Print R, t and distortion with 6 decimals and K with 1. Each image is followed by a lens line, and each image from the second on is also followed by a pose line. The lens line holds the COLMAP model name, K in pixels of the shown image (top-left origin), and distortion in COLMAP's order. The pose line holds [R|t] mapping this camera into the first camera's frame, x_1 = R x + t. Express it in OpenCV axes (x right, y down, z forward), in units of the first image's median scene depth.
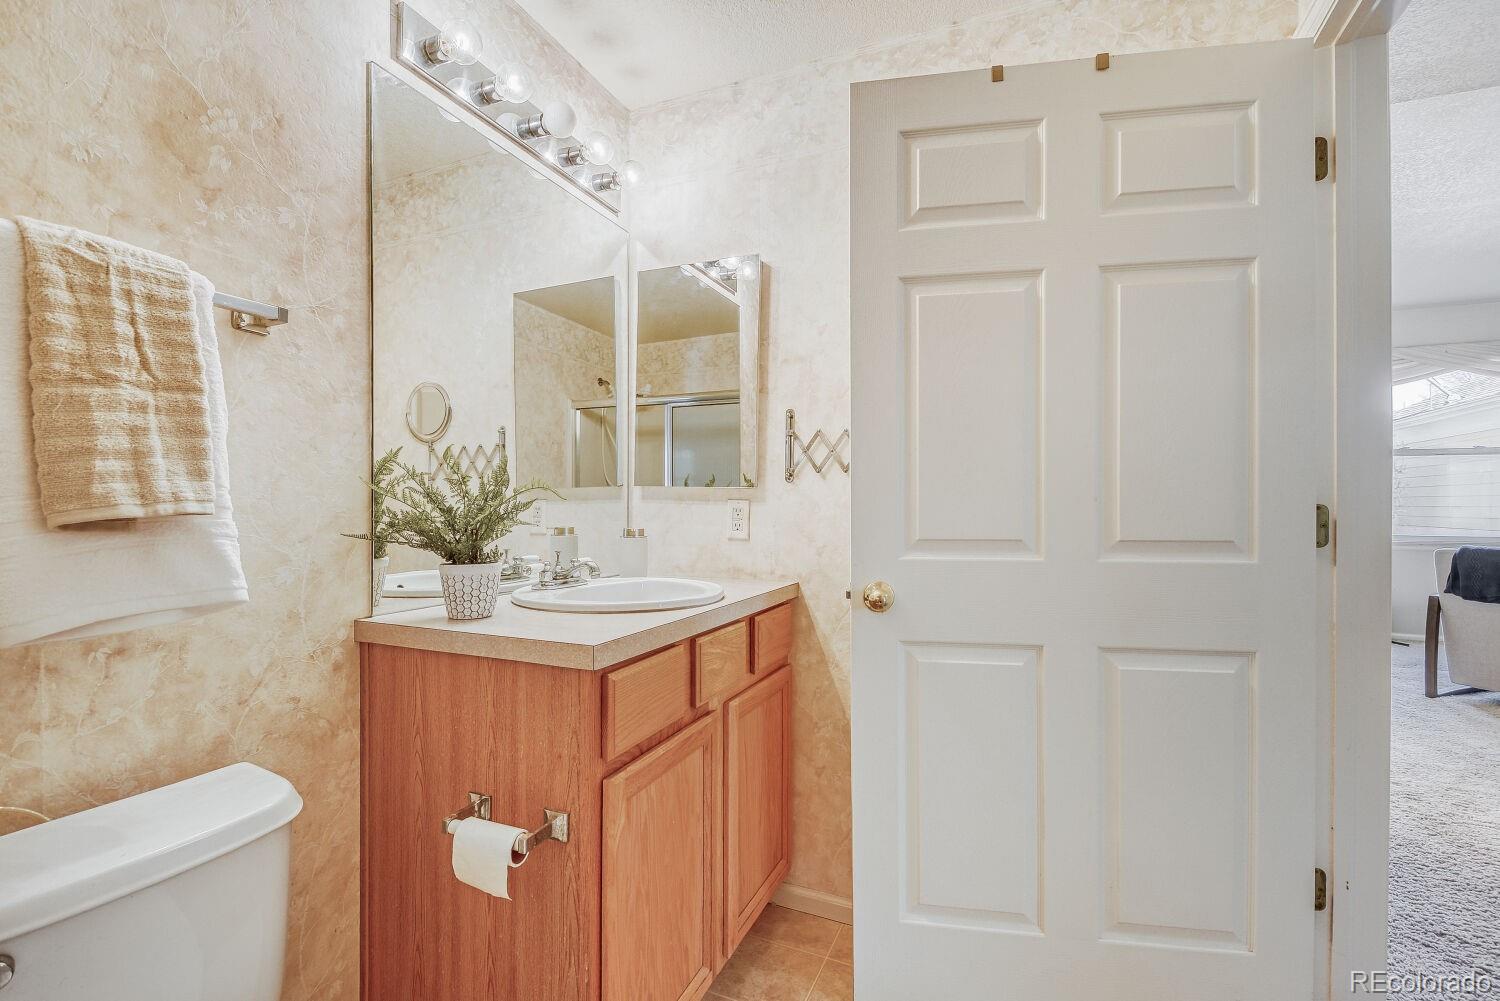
lens RADIAL K [[684.9, 0, 738.3], [0, 684.9, 490.4], [0, 0, 1]] dist [0.001234, -0.015458]
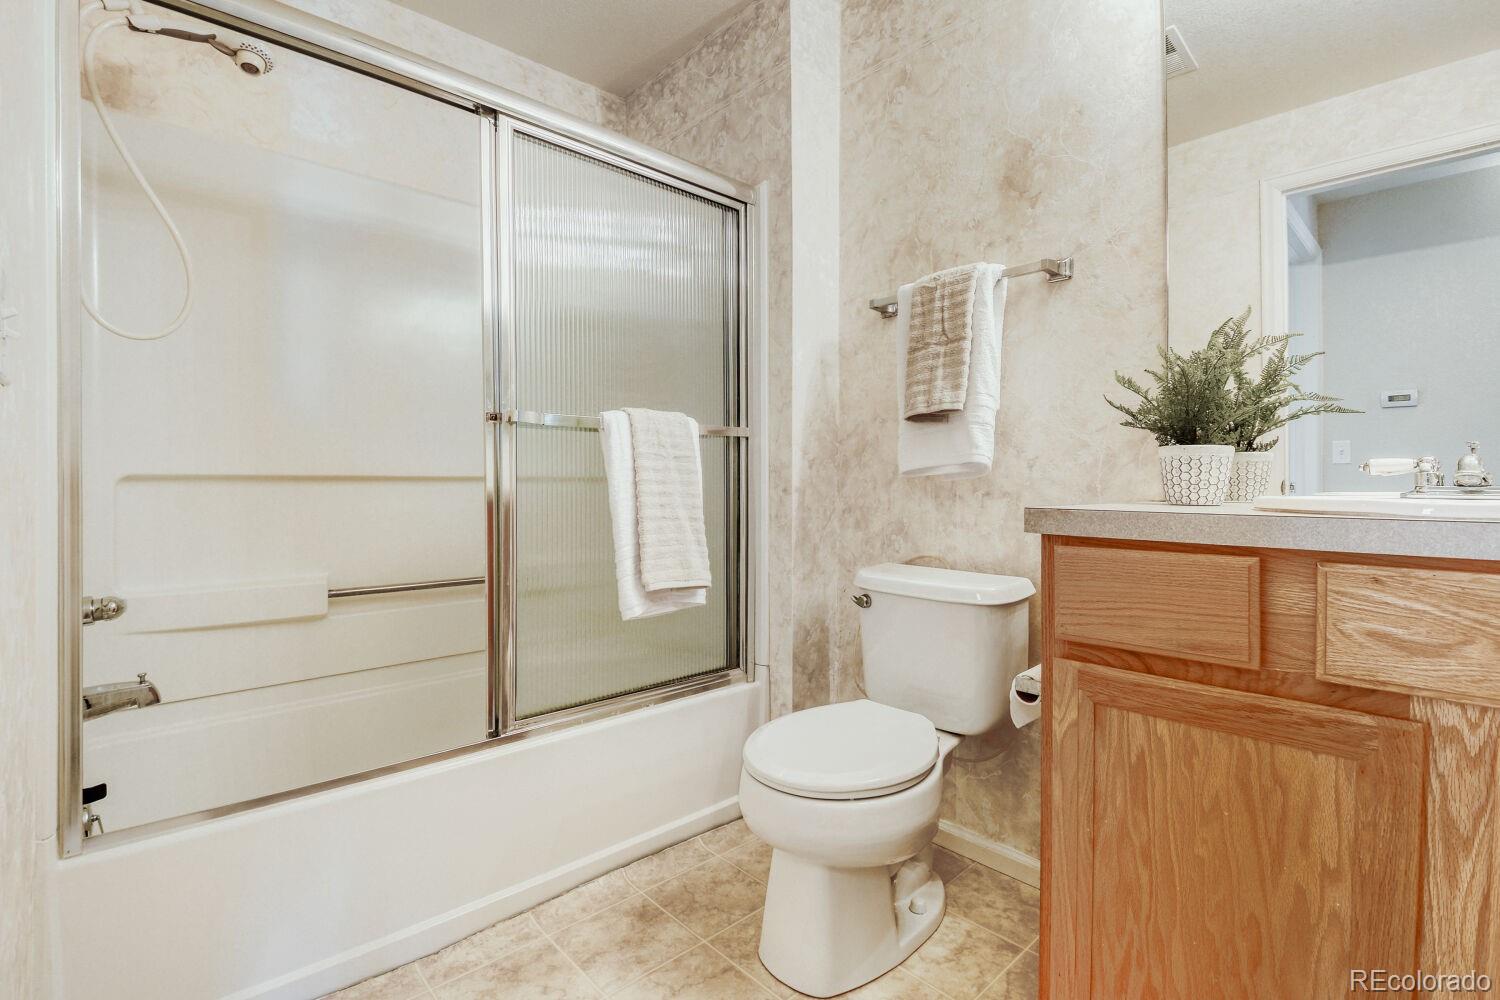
lens RADIAL K [[684.9, 0, 738.3], [0, 684.9, 489.9], [0, 0, 1]] dist [0.001234, -0.015458]
pose [[-0.427934, 0.000843, -0.903810, 0.992415], [0.007681, 0.999967, -0.002704, 0.231828], [0.903778, -0.008099, -0.427926, 1.199740]]
